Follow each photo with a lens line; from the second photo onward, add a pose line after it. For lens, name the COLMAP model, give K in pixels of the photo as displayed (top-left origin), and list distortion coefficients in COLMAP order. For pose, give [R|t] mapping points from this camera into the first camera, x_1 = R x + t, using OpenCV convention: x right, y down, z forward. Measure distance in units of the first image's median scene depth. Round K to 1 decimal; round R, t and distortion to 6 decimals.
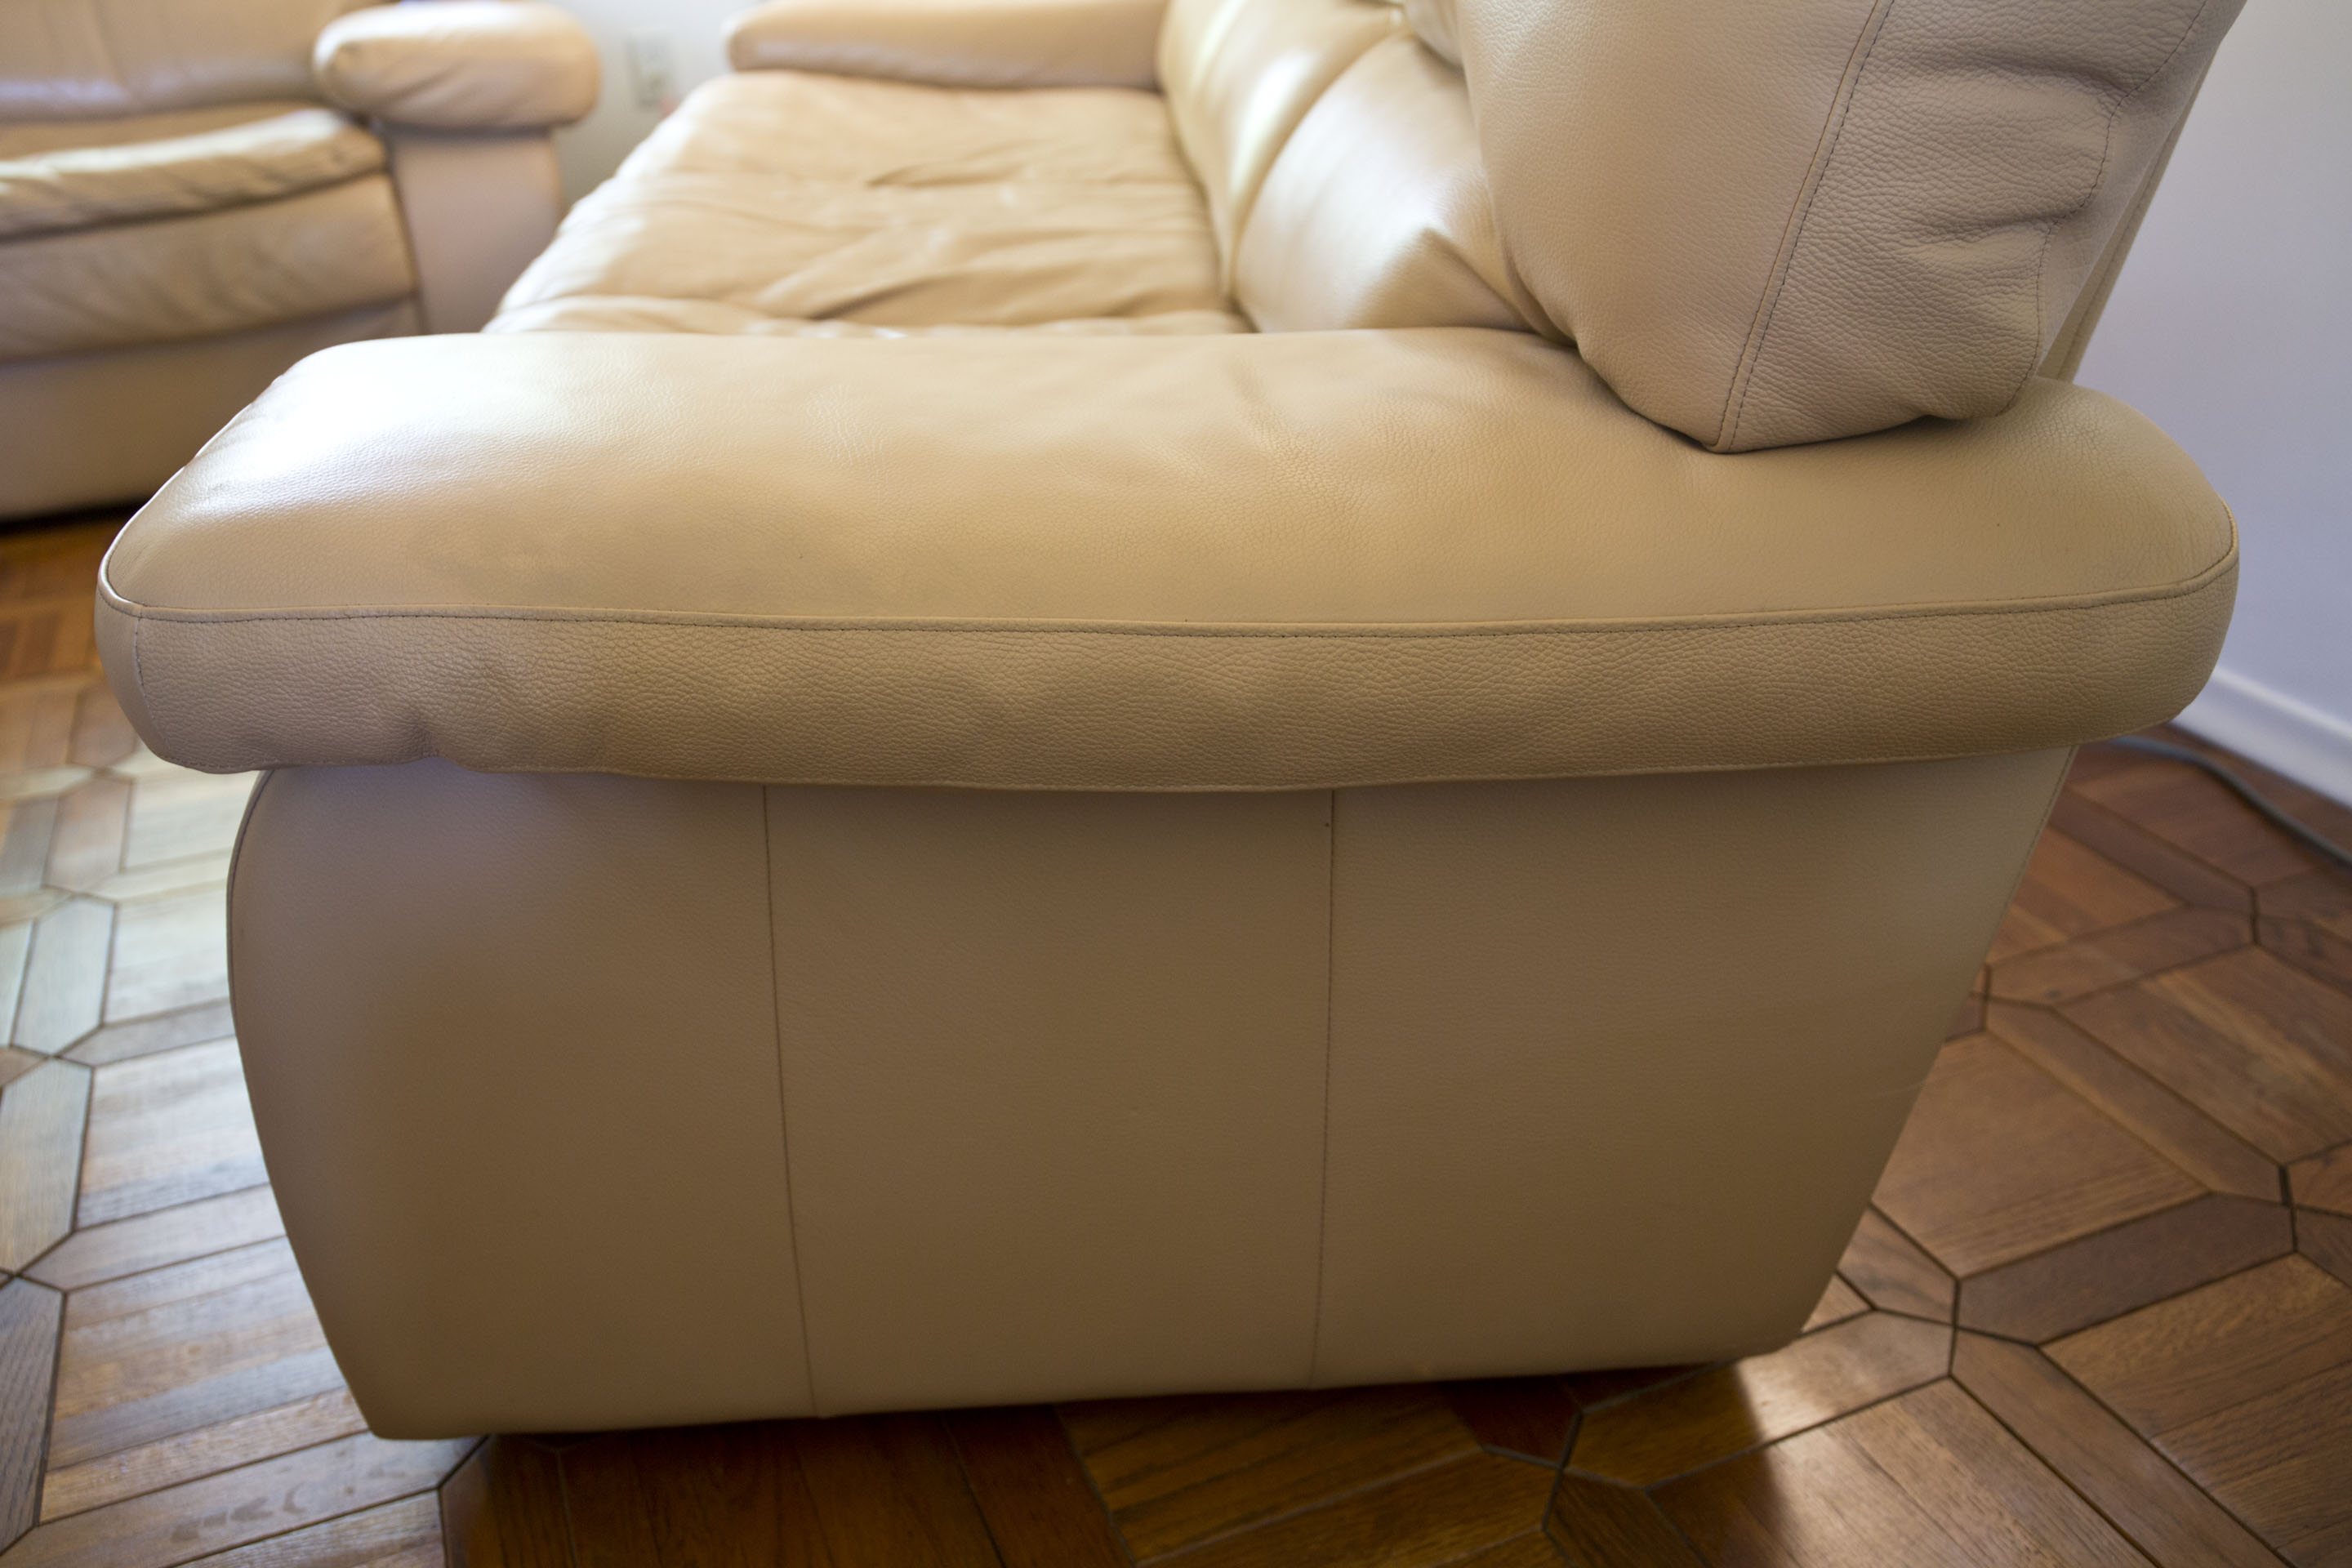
lens RADIAL K [[2155.9, 0, 1176.0], [0, 2155.9, 784.0], [0, 0, 1]] dist [-0.049186, 0.001174]
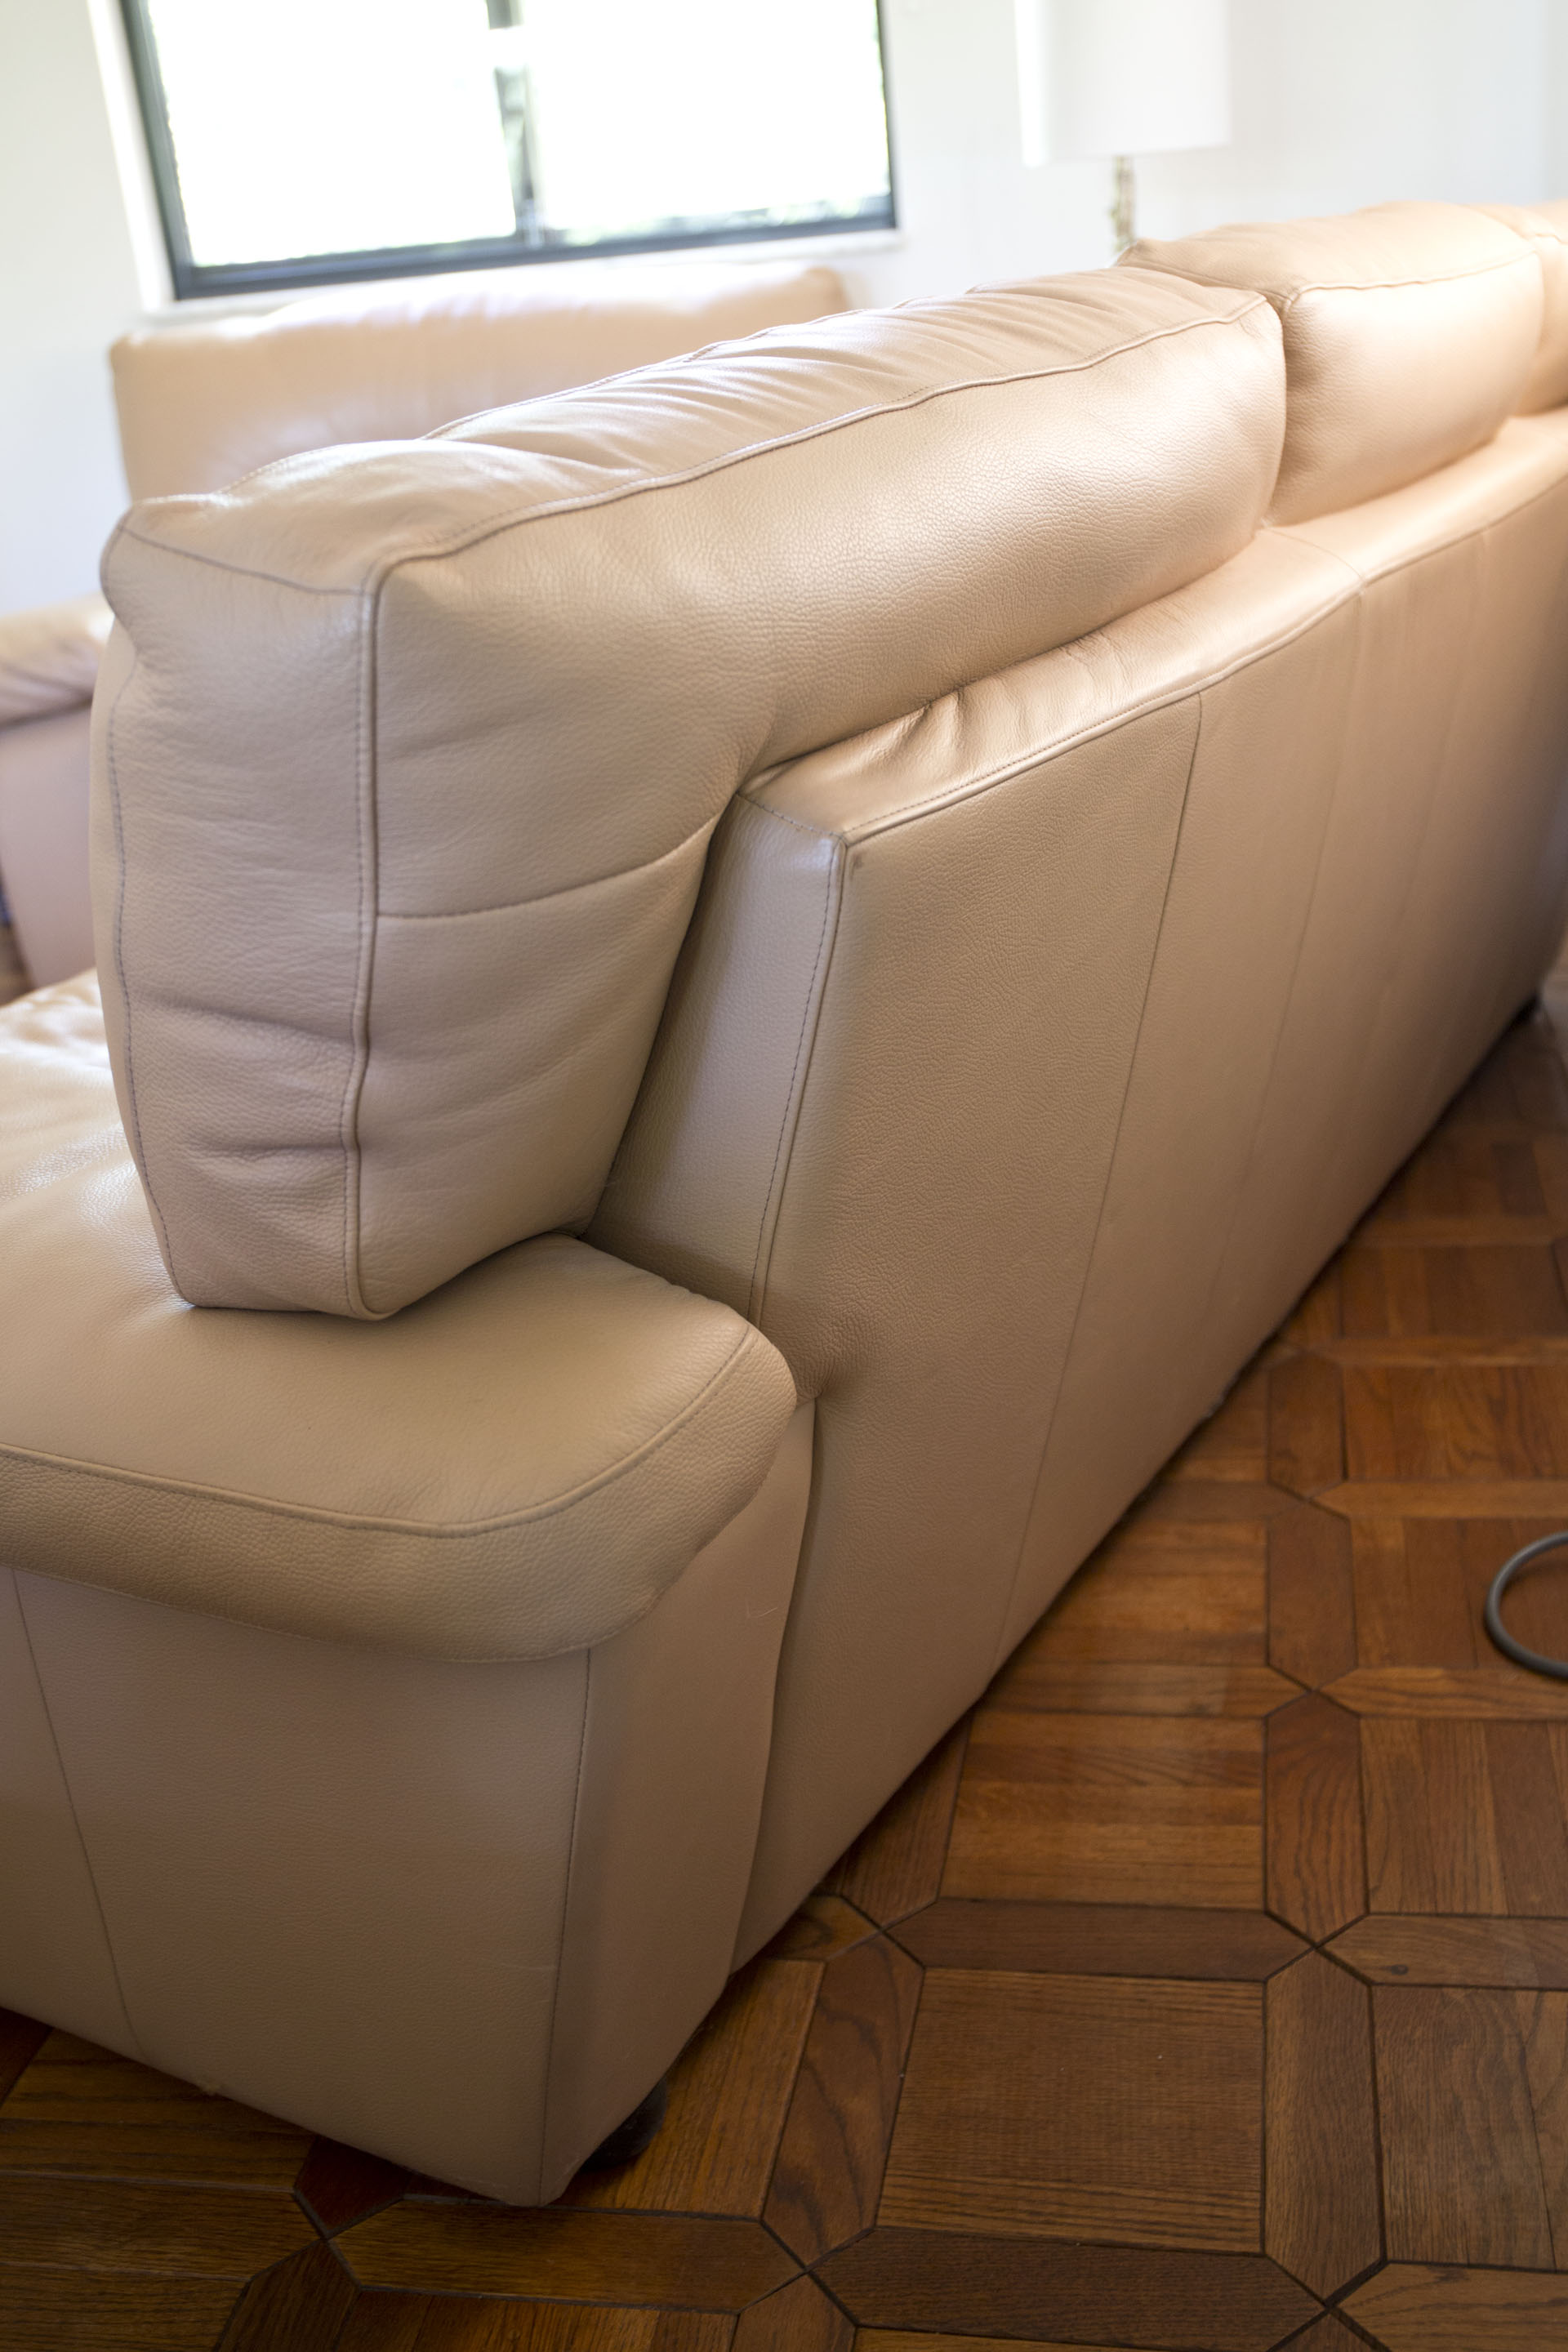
lens RADIAL K [[2430.0, 0, 784.0], [0, 2430.0, 1176.0], [0, 0, 1]] dist [-0.008016, 0.008847]
pose [[0.845695, 0.157717, -0.509828, 1.305268], [-0.184174, 0.982893, -0.001443, -0.317516], [0.500879, 0.095117, 0.860275, 0.111514]]
